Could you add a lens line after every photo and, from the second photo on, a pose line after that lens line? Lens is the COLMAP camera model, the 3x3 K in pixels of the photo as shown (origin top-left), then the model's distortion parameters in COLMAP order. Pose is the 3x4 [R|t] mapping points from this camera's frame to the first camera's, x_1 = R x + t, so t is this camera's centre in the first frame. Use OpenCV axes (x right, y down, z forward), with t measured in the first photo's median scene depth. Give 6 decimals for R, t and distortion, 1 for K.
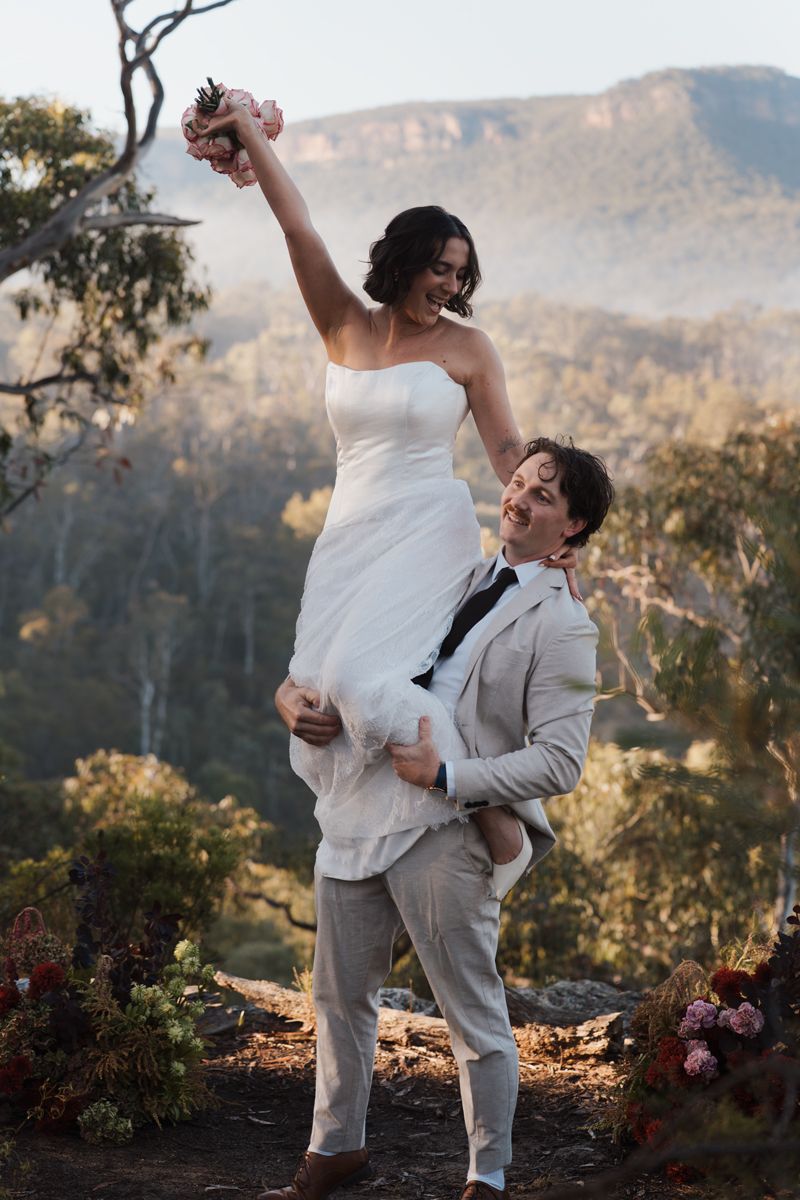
lens RADIAL K [[2422.2, 0, 376.2], [0, 2422.2, 601.7], [0, 0, 1]] dist [-0.175569, 0.166346]
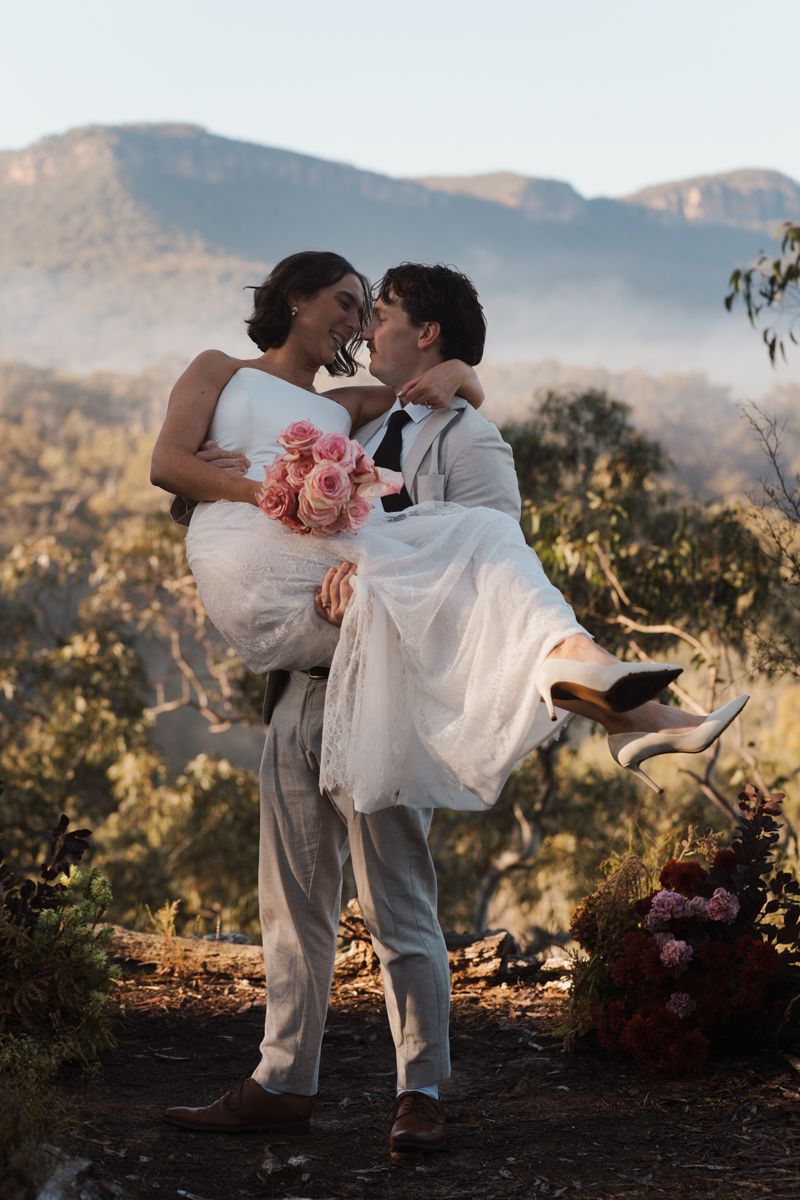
lens RADIAL K [[2422.2, 0, 376.2], [0, 2422.2, 601.7], [0, 0, 1]] dist [-0.175569, 0.166346]
pose [[0.972133, -0.015428, 0.233922, -0.139091], [0.020806, 0.999572, -0.020541, 0.048010], [-0.233505, 0.024836, 0.972038, 0.066442]]
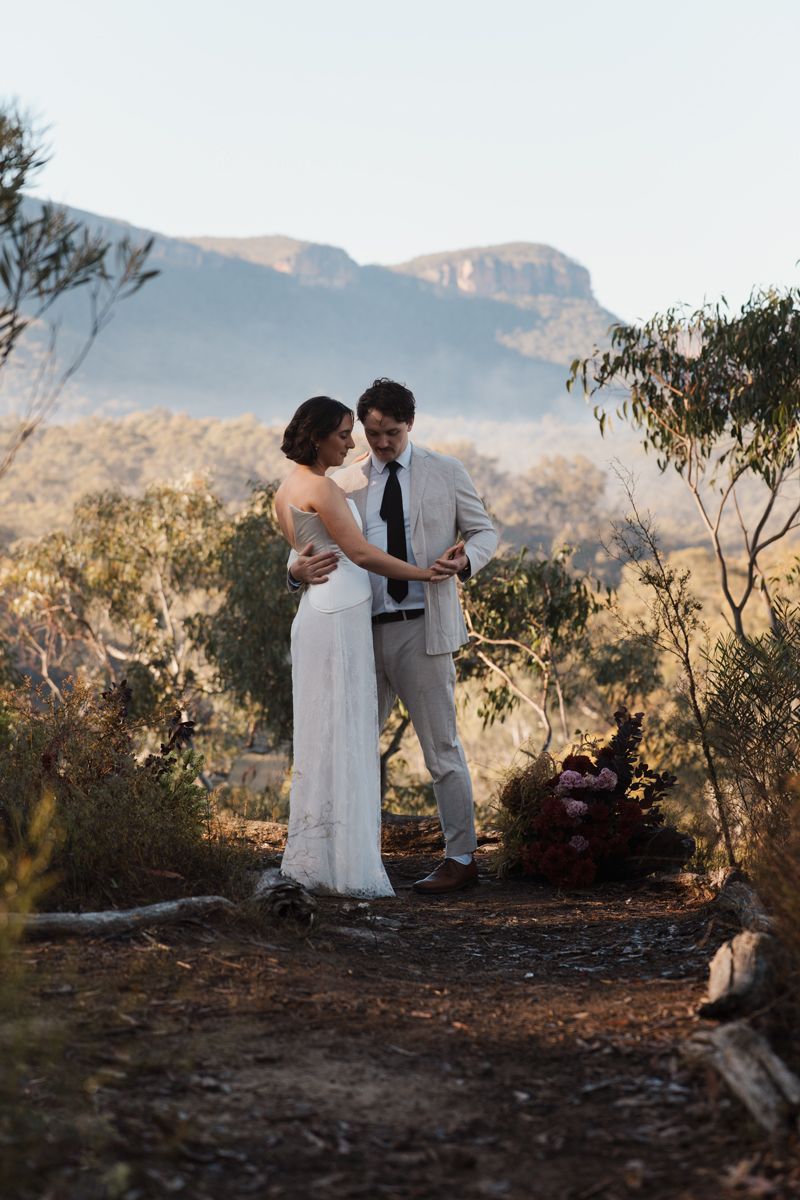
lens RADIAL K [[2422.2, 0, 376.2], [0, 2422.2, 601.7], [0, 0, 1]] dist [-0.175569, 0.166346]
pose [[0.944346, 0.020610, 0.328308, -0.324727], [-0.005845, 0.998929, -0.045897, 0.092066], [-0.328902, 0.041423, 0.943455, -0.251465]]
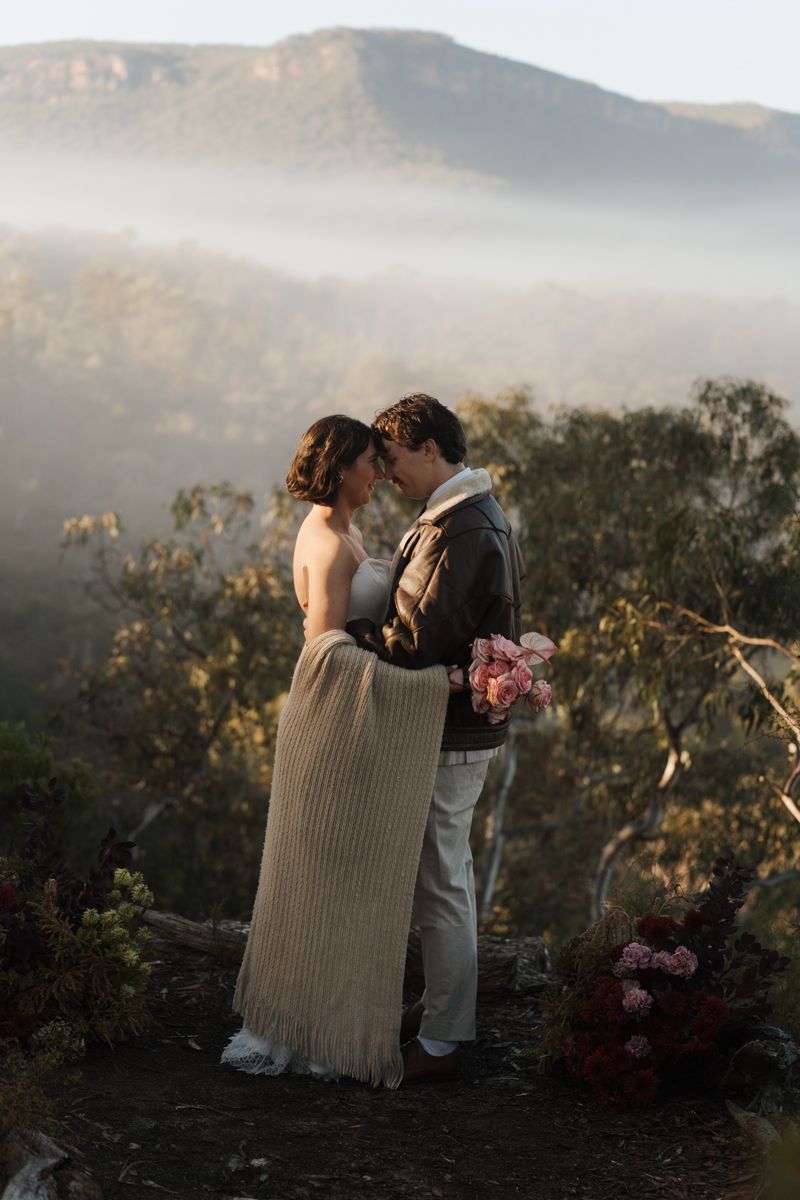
lens RADIAL K [[2422.2, 0, 376.2], [0, 2422.2, 601.7], [0, 0, 1]] dist [-0.175569, 0.166346]
pose [[0.986991, 0.056202, 0.150635, -0.104141], [-0.059307, 0.998108, 0.016196, 0.002831], [-0.149440, -0.024919, 0.988457, -0.025674]]
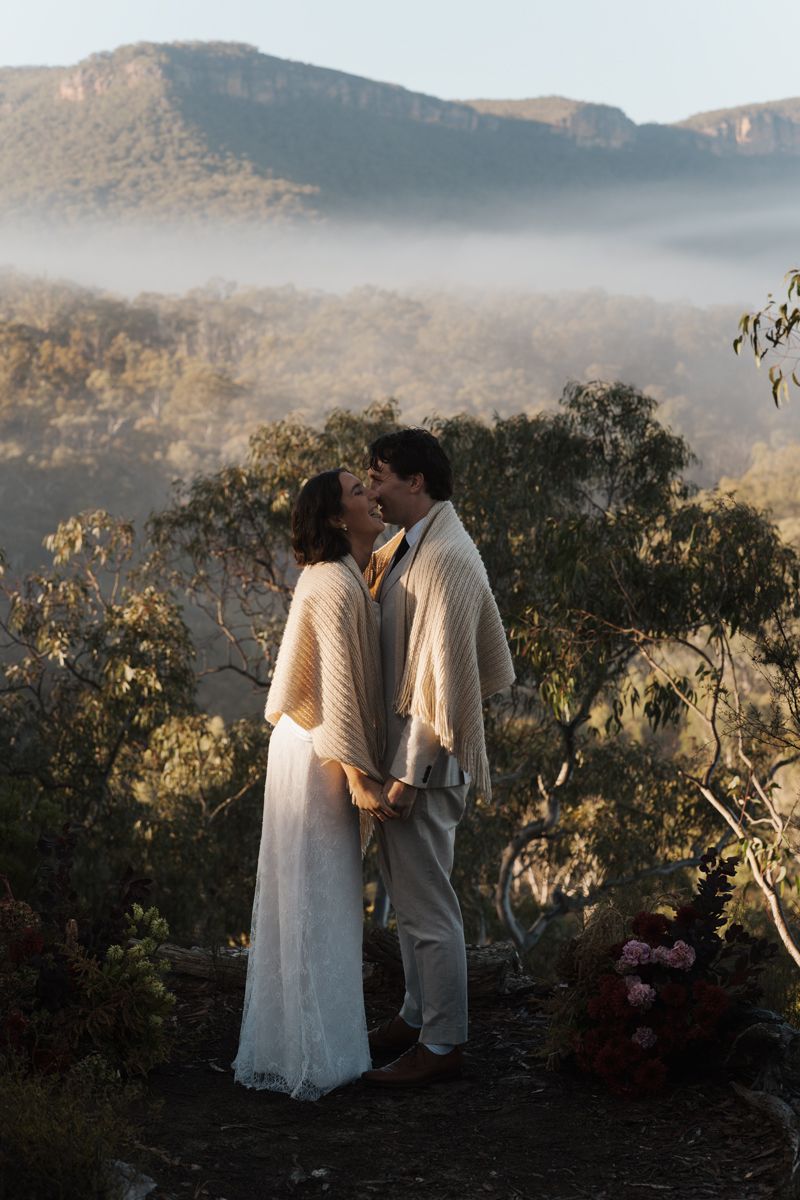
lens RADIAL K [[2422.2, 0, 376.2], [0, 2422.2, 601.7], [0, 0, 1]] dist [-0.175569, 0.166346]
pose [[0.976222, -0.004540, 0.216728, -0.160551], [0.002265, 0.999940, 0.010744, -0.004337], [-0.216763, -0.009998, 0.976173, -0.055749]]
